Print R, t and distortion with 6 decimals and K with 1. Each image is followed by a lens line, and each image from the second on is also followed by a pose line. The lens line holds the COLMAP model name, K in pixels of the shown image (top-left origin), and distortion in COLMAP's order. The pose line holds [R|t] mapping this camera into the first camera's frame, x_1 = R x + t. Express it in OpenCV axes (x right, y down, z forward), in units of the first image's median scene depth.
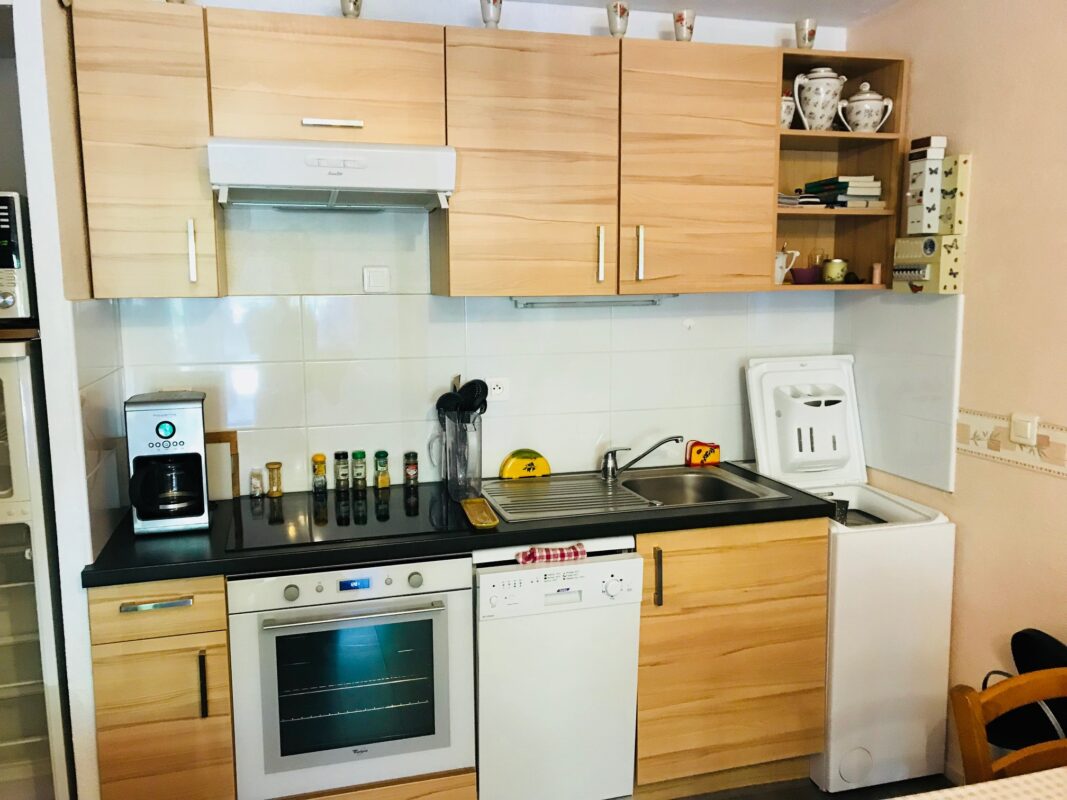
lens RADIAL K [[872.4, 0, 529.9], [0, 872.4, 398.2], [0, 0, 1]] dist [0.028970, -0.022579]
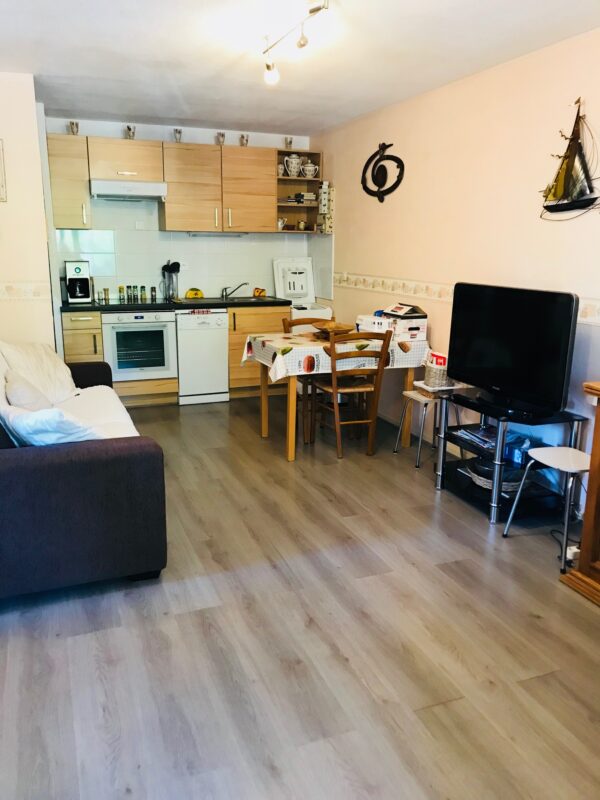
lens RADIAL K [[654.1, 0, 304.4], [0, 654.1, 402.3], [0, 0, 1]] dist [0.028970, -0.022579]
pose [[0.993047, -0.011805, 0.117129, 0.107886], [-0.000438, 0.994582, 0.103955, 0.229042], [-0.117722, -0.103283, 0.987661, -1.315055]]
